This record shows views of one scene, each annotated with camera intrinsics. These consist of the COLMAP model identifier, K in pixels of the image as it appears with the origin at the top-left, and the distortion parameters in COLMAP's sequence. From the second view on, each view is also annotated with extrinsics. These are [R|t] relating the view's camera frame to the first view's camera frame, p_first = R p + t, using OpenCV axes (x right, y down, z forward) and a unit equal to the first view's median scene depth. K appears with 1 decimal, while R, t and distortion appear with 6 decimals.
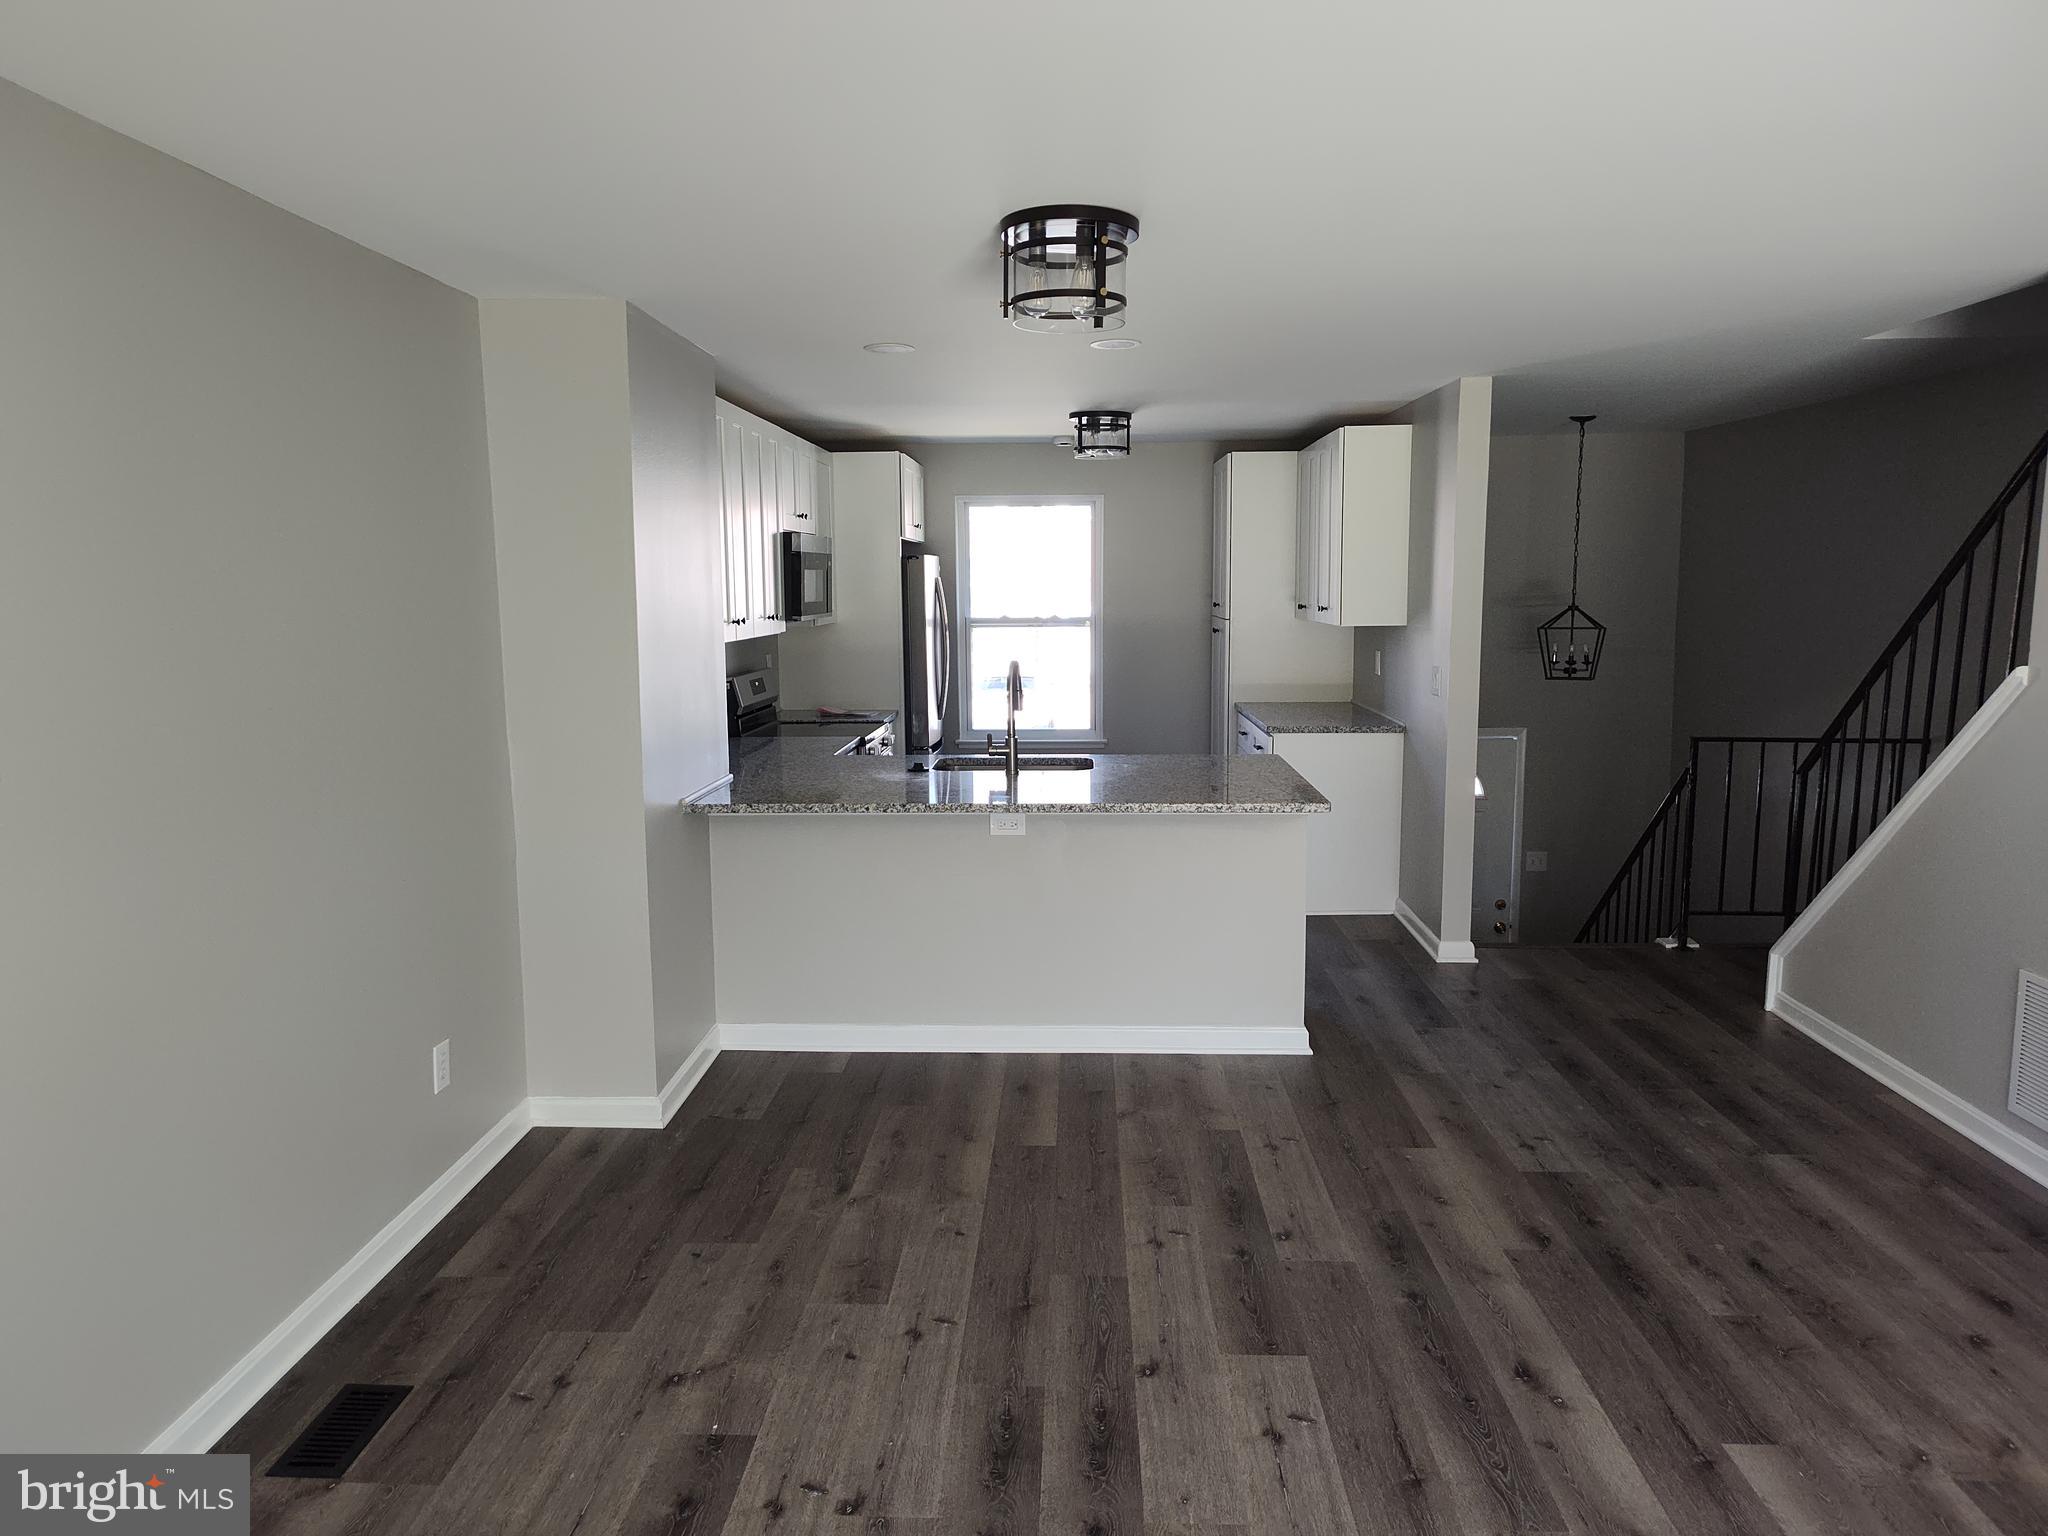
lens RADIAL K [[1389.1, 0, 1019.4], [0, 1389.1, 778.3], [0, 0, 1]] dist [0.026797, -0.019257]
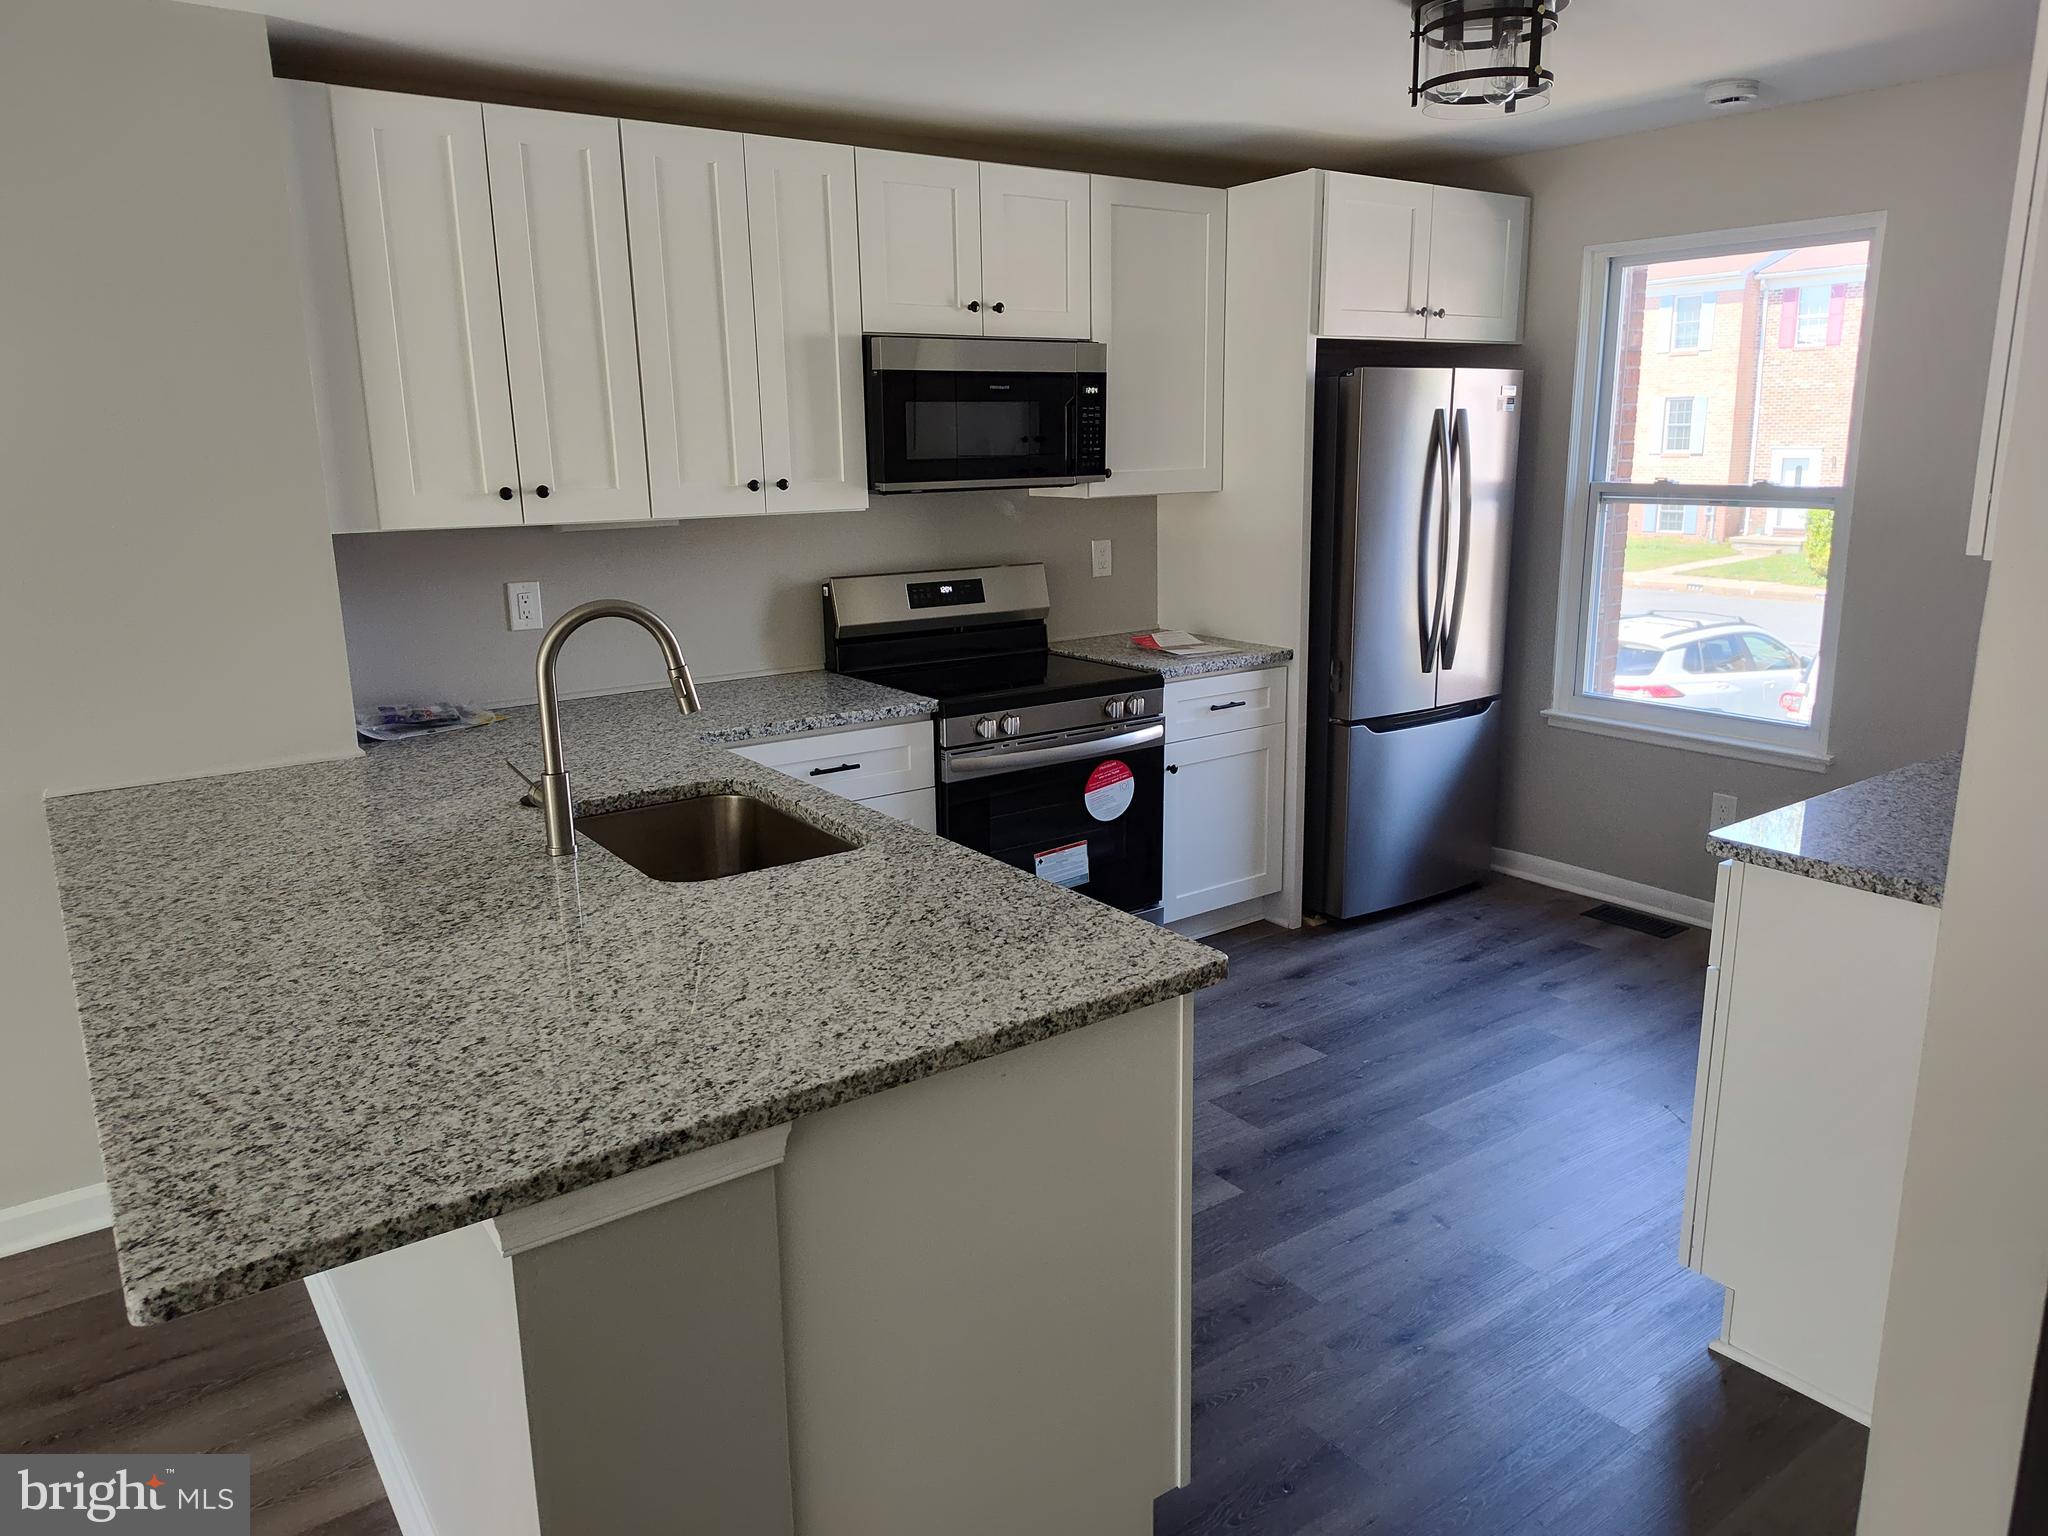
lens RADIAL K [[1389.1, 0, 1029.9], [0, 1389.1, 753.3], [0, 0, 1]] dist [0.026797, -0.019257]
pose [[0.621484, 0.173497, -0.763974, 0.270778], [-0.100321, 0.984766, 0.142028, -0.072515], [0.776977, -0.011625, 0.629422, 0.527221]]
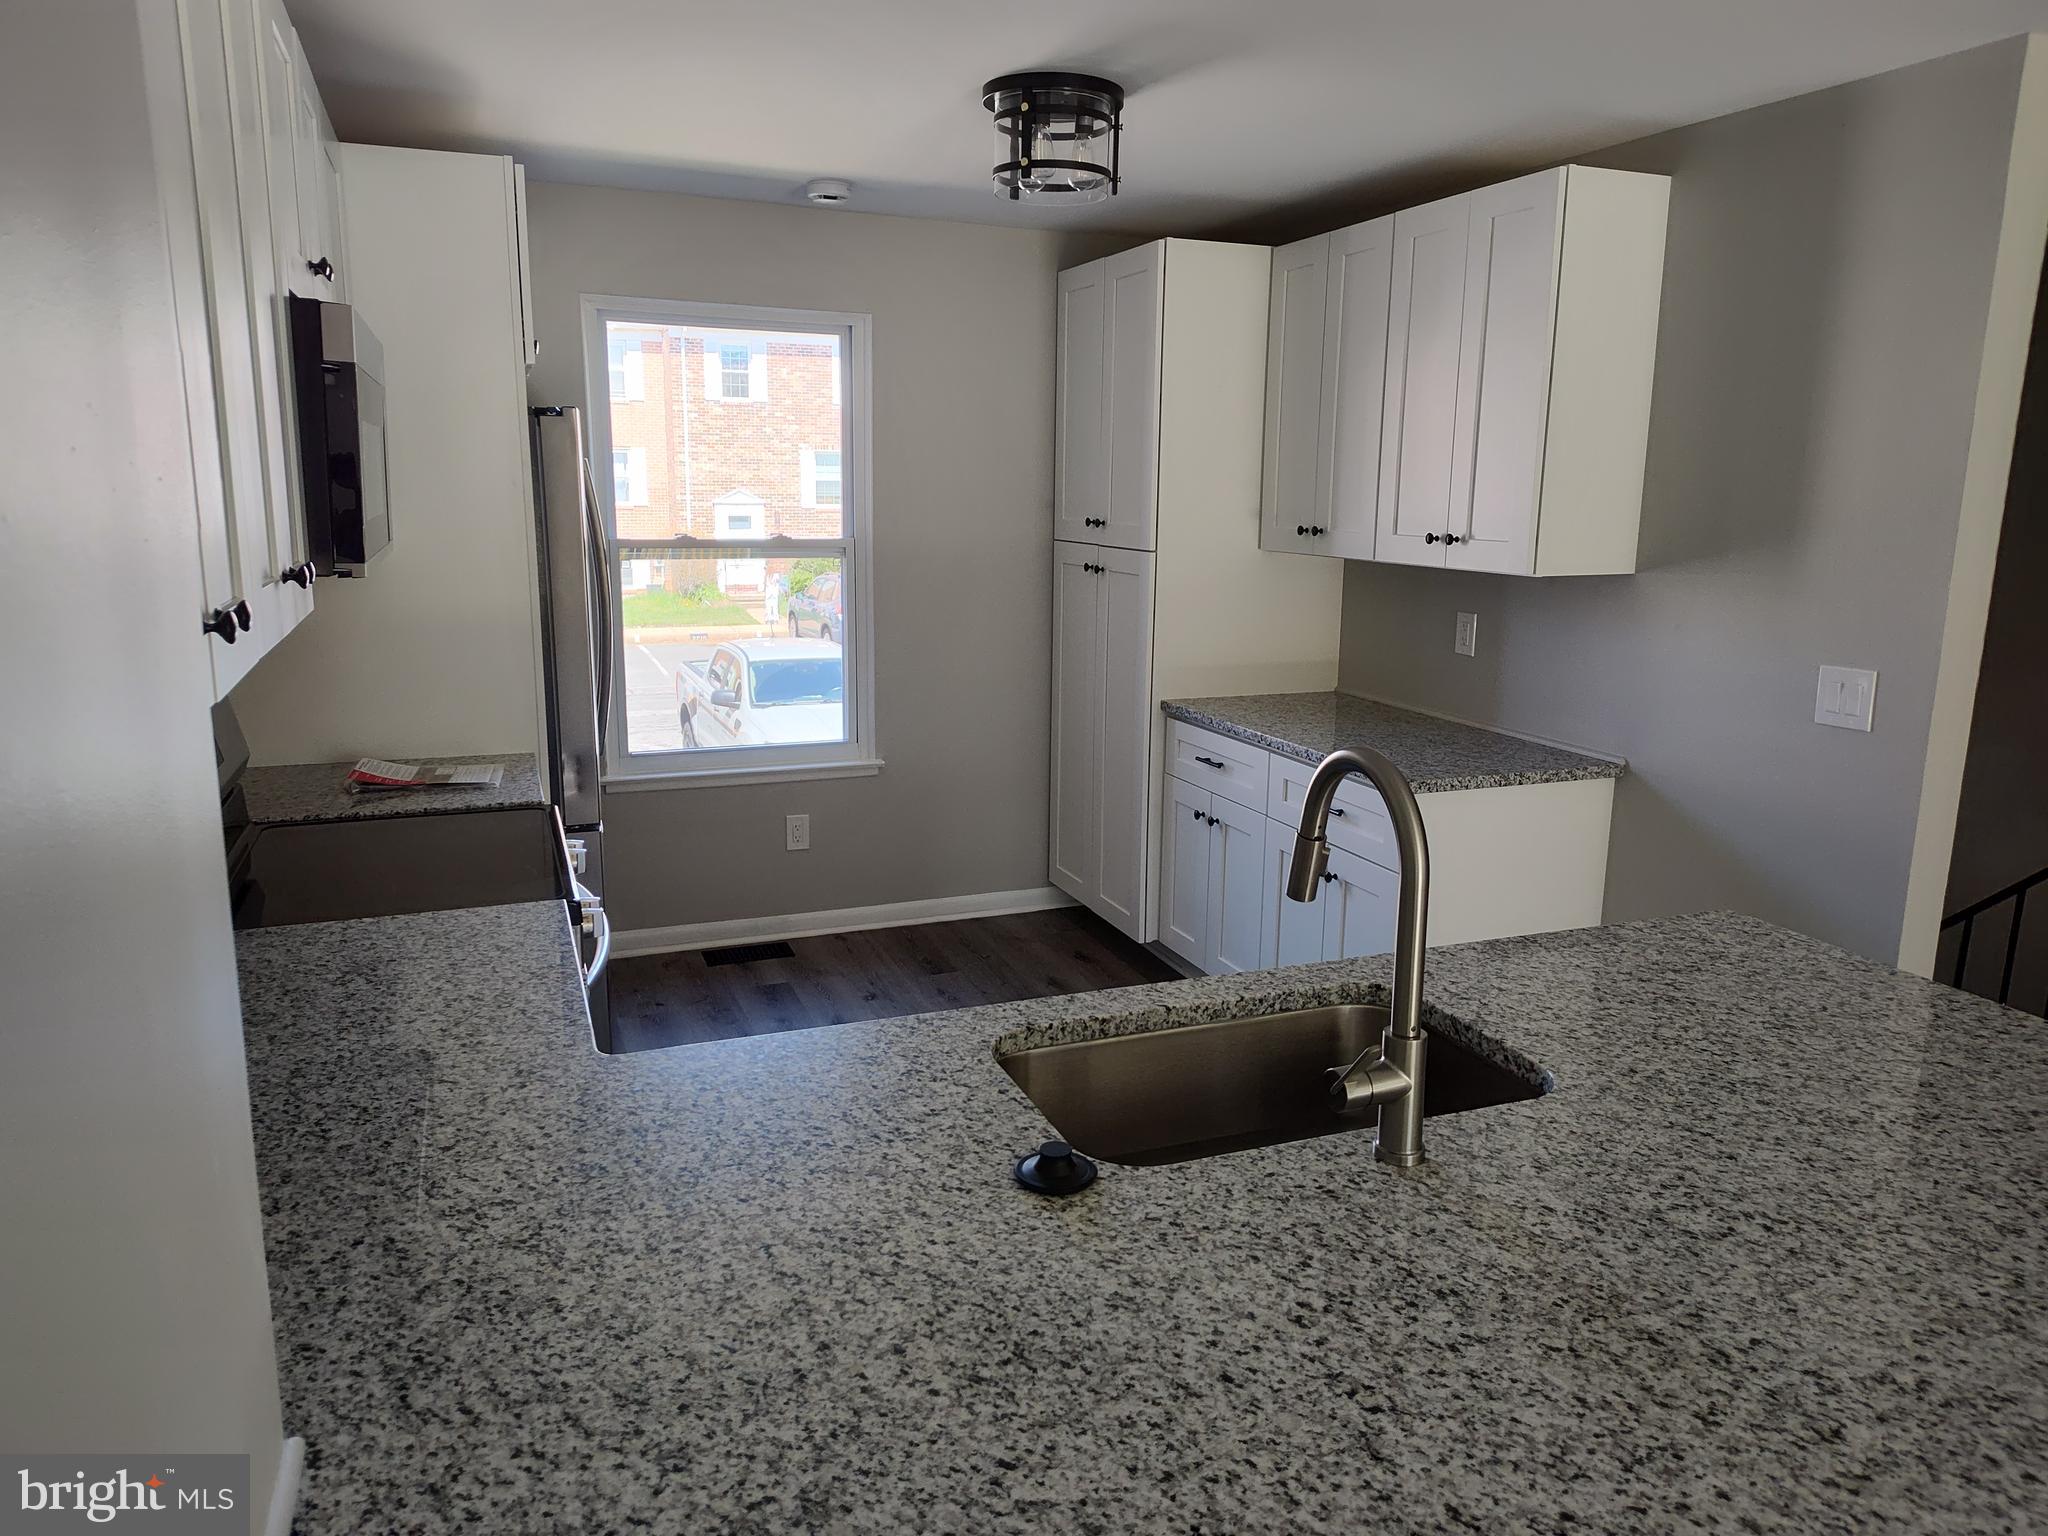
lens RADIAL K [[1389.1, 0, 1031.6], [0, 1389.1, 769.4], [0, 0, 1]] dist [0.026797, -0.019257]
pose [[0.913486, -0.062548, 0.402034, -0.115475], [0.035574, 0.996607, 0.074221, -0.067542], [-0.405312, -0.053498, 0.912612, 0.489527]]
